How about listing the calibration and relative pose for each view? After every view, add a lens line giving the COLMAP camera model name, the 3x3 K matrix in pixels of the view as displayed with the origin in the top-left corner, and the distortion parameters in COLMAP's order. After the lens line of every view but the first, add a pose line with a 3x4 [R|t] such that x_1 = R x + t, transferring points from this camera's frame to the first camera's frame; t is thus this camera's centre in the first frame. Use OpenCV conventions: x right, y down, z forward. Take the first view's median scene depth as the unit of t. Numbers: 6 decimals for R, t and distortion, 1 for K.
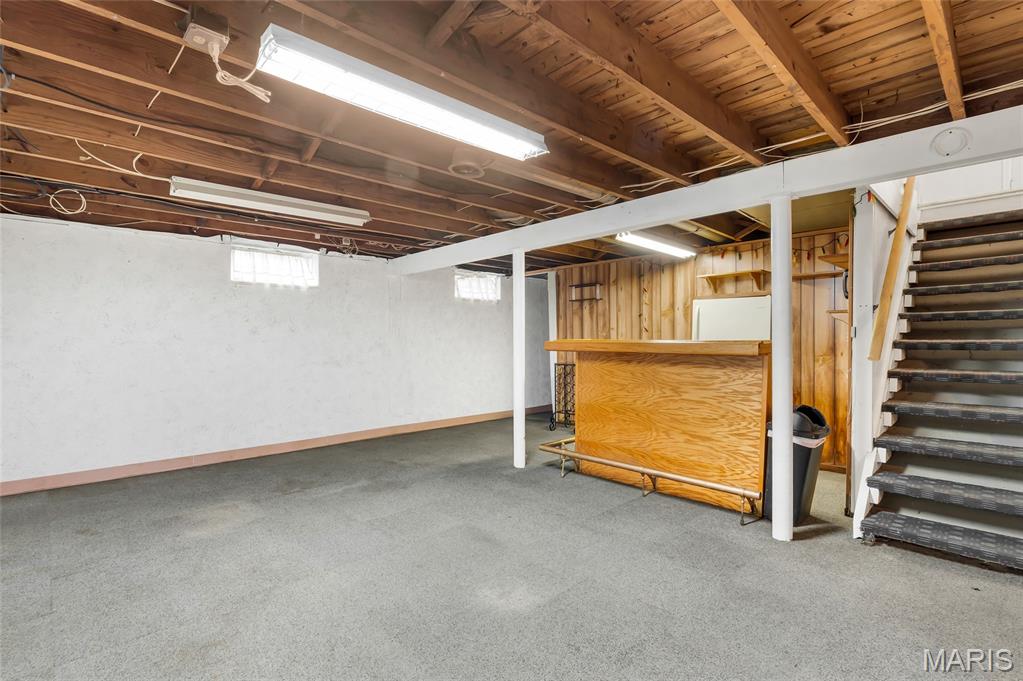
lens RADIAL K [[481.2, 0, 492.8], [0, 481.2, 349.9], [0, 0, 1]] dist [-0.011302, 0.003148]
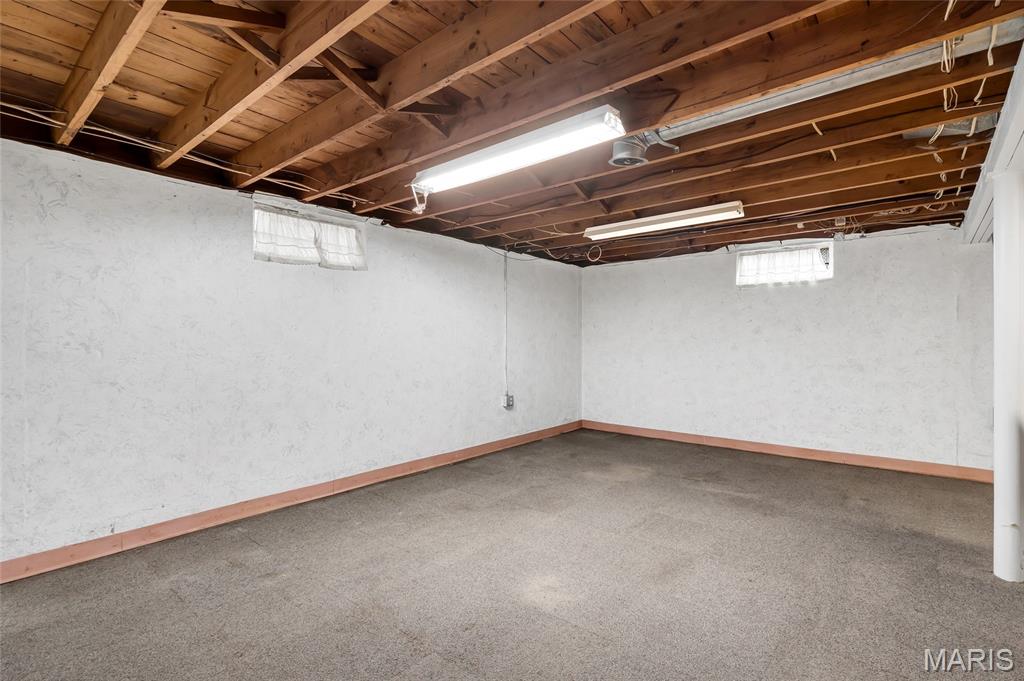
lens RADIAL K [[481.7, 0, 525.5], [0, 481.7, 336.9], [0, 0, 1]] dist [-0.011302, 0.003148]
pose [[0.133715, -0.005773, -0.991003, 0.531597], [-0.022385, 0.999710, -0.008845, -0.005756], [0.990767, 0.023366, 0.133547, 0.415068]]
